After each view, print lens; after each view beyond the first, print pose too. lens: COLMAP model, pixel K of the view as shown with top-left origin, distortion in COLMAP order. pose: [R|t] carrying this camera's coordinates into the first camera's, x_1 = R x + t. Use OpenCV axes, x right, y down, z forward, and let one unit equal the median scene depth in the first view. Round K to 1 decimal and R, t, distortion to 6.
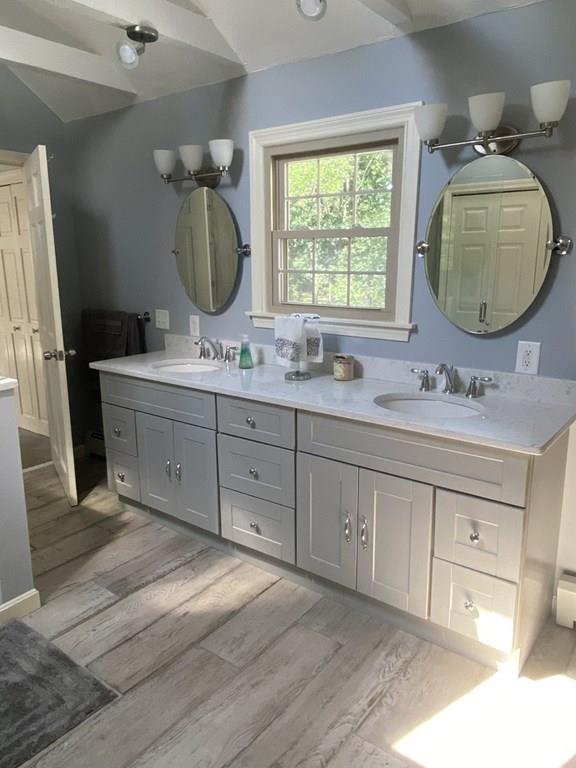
lens RADIAL K [[566.9, 0, 288.0], [0, 566.9, 384.0], [0, 0, 1]] dist [0.101241, -0.120514]
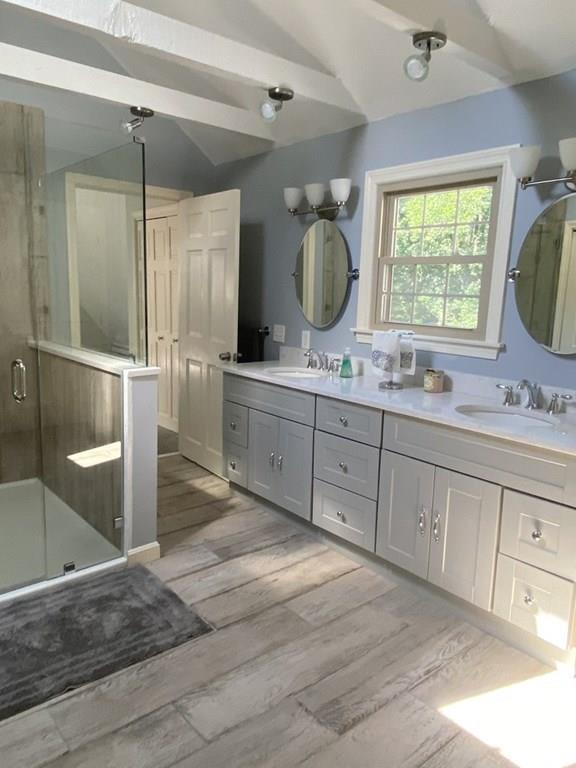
lens RADIAL K [[566.9, 0, 288.0], [0, 566.9, 384.0], [0, 0, 1]] dist [0.101241, -0.120514]
pose [[0.975558, 0.071243, -0.207871, 0.057494], [-0.082732, 0.995458, -0.047099, 0.056888], [0.203571, 0.063145, 0.977022, -0.141366]]
